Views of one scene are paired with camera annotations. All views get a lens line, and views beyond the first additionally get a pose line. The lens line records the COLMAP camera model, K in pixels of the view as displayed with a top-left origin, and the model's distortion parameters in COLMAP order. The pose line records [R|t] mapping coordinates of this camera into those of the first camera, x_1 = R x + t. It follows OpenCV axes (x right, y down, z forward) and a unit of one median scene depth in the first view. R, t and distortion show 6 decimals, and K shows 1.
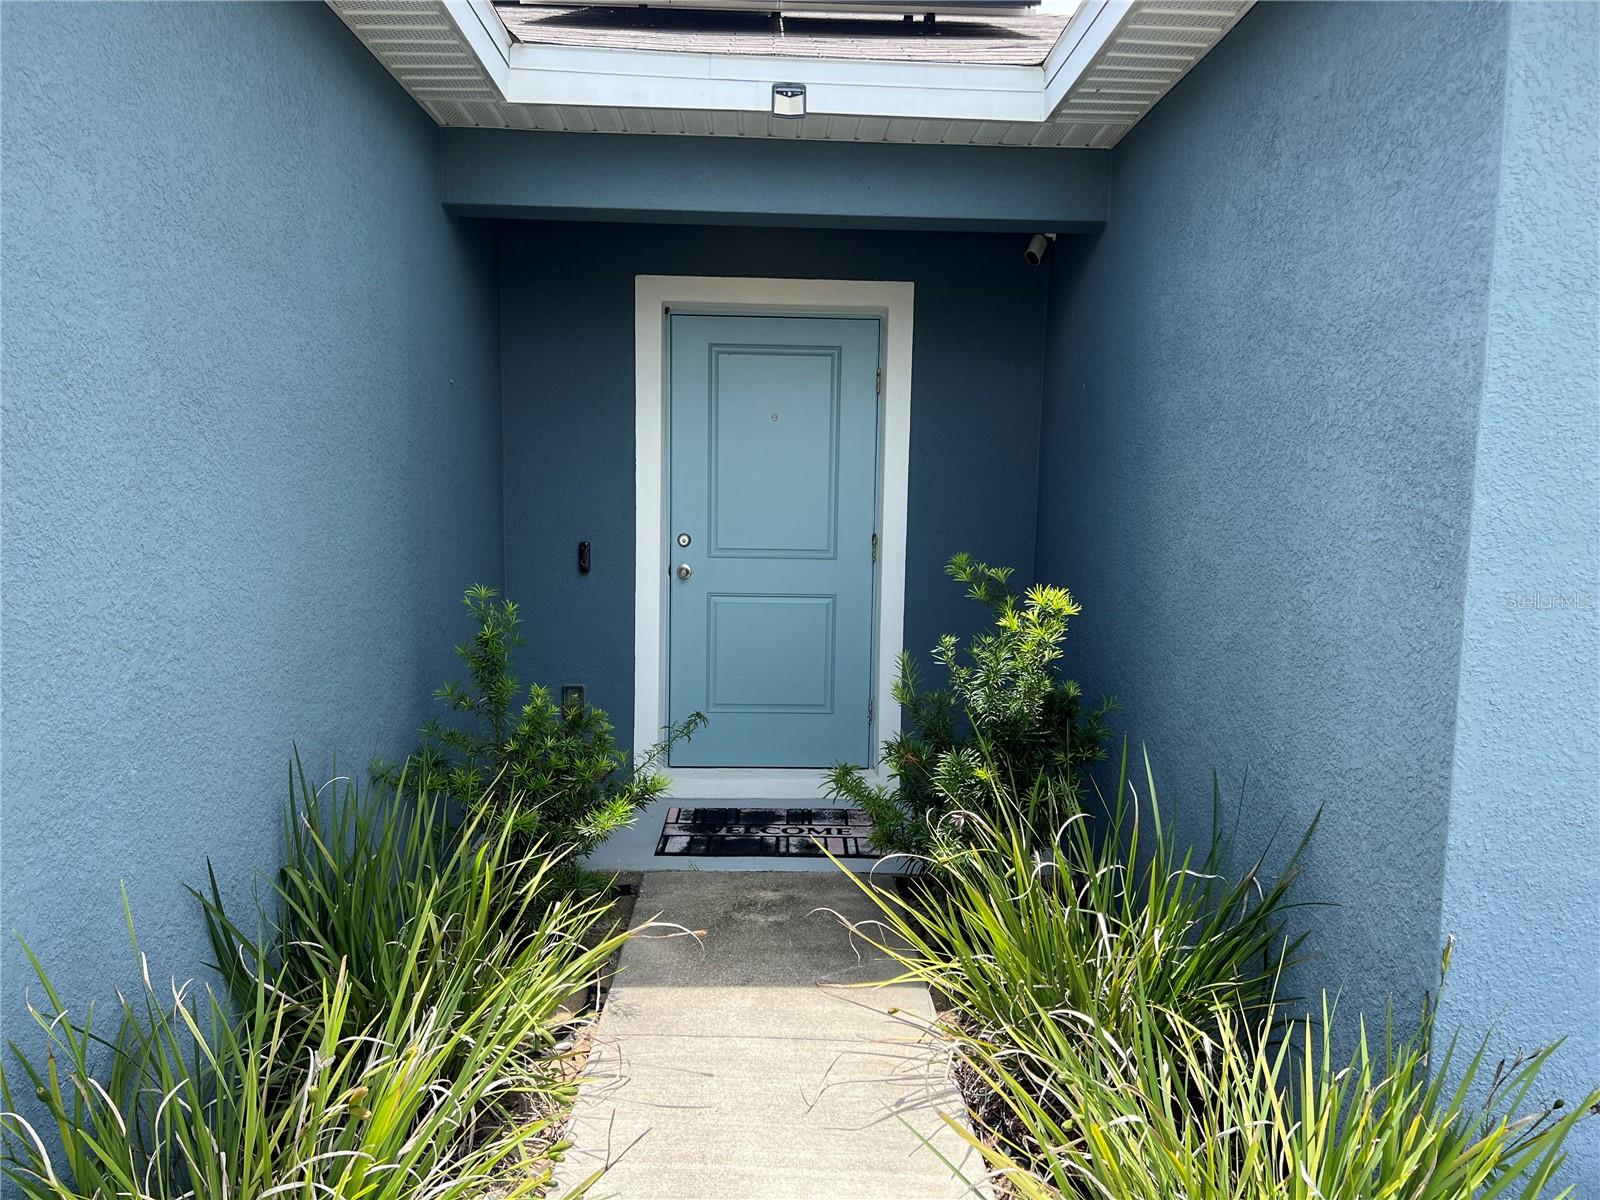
lens RADIAL K [[1205.5, 0, 800.0], [0, 1205.5, 600.0], [0, 0, 1]] dist [0.072795, -0.084800]
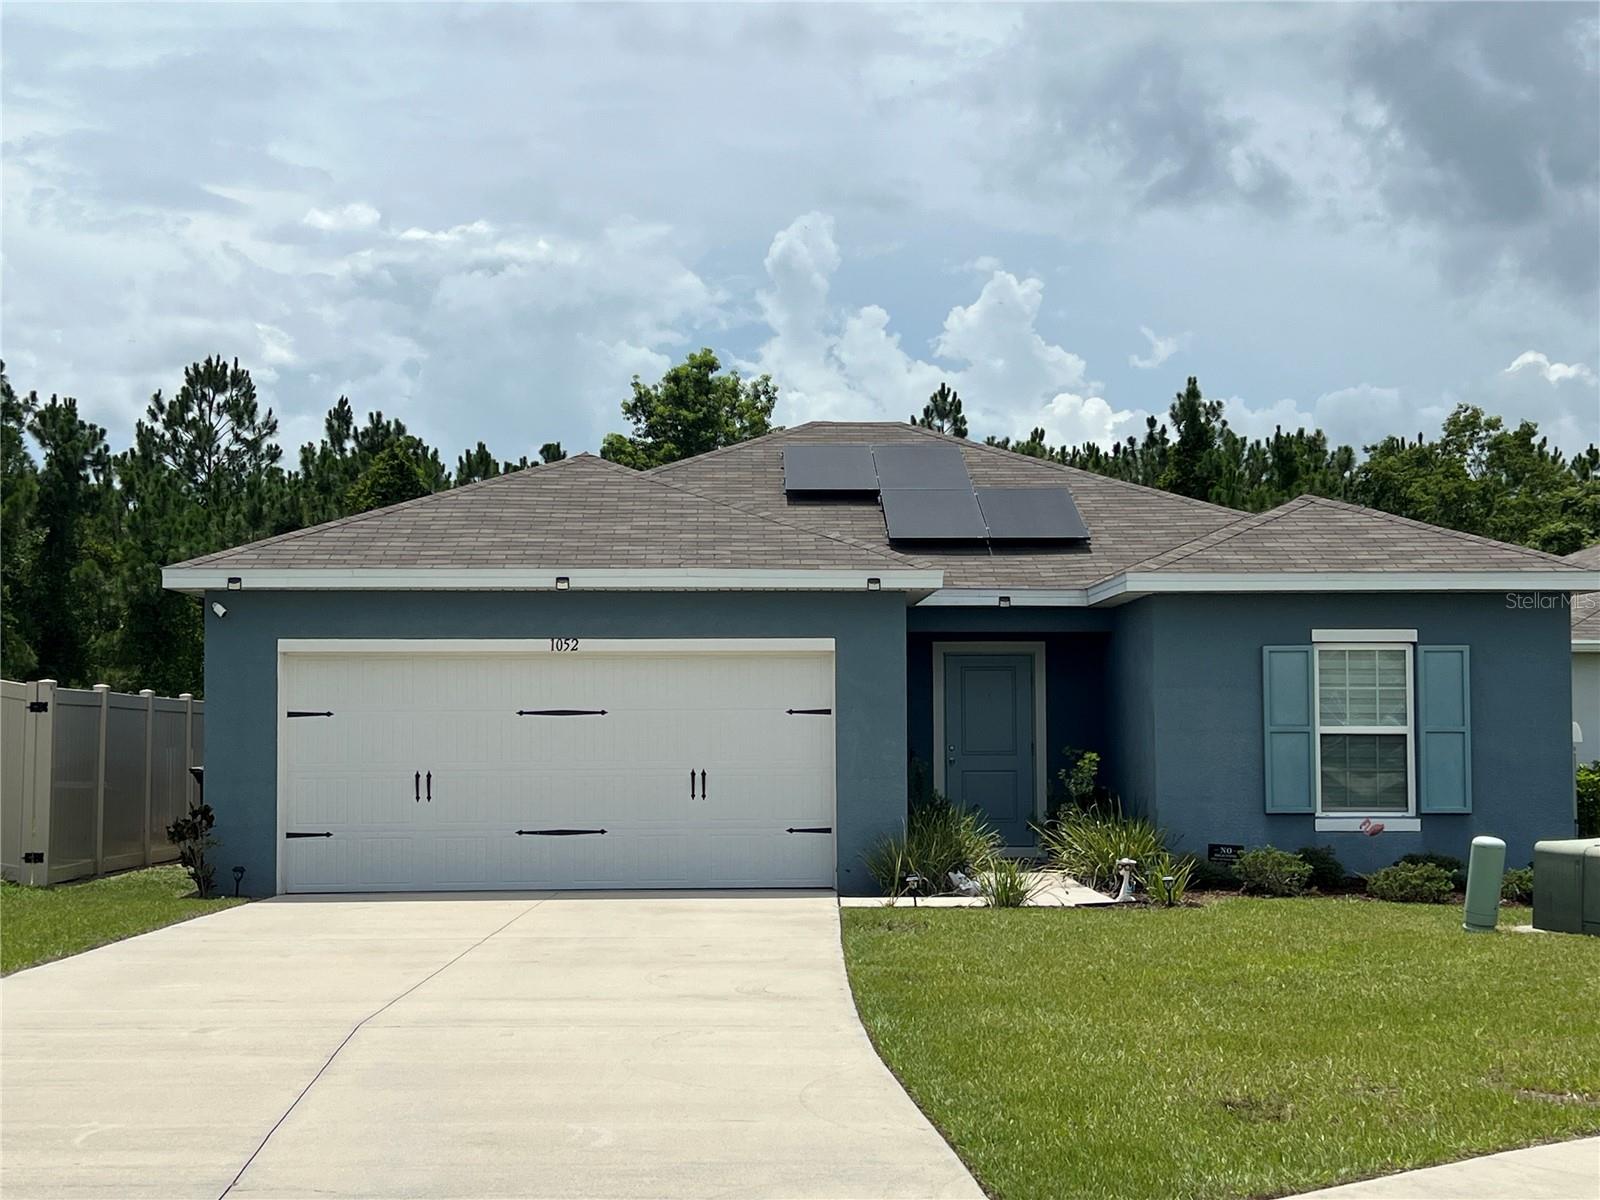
lens RADIAL K [[2349.4, 0, 794.1], [0, 2349.4, 599.9], [0, 0, 1]] dist [0.204749, -0.597939]
pose [[0.999768, -0.021480, -0.001476, -0.544157], [0.021029, 0.988887, -0.147174, 0.466191], [0.004621, 0.147109, 0.989109, -5.013569]]
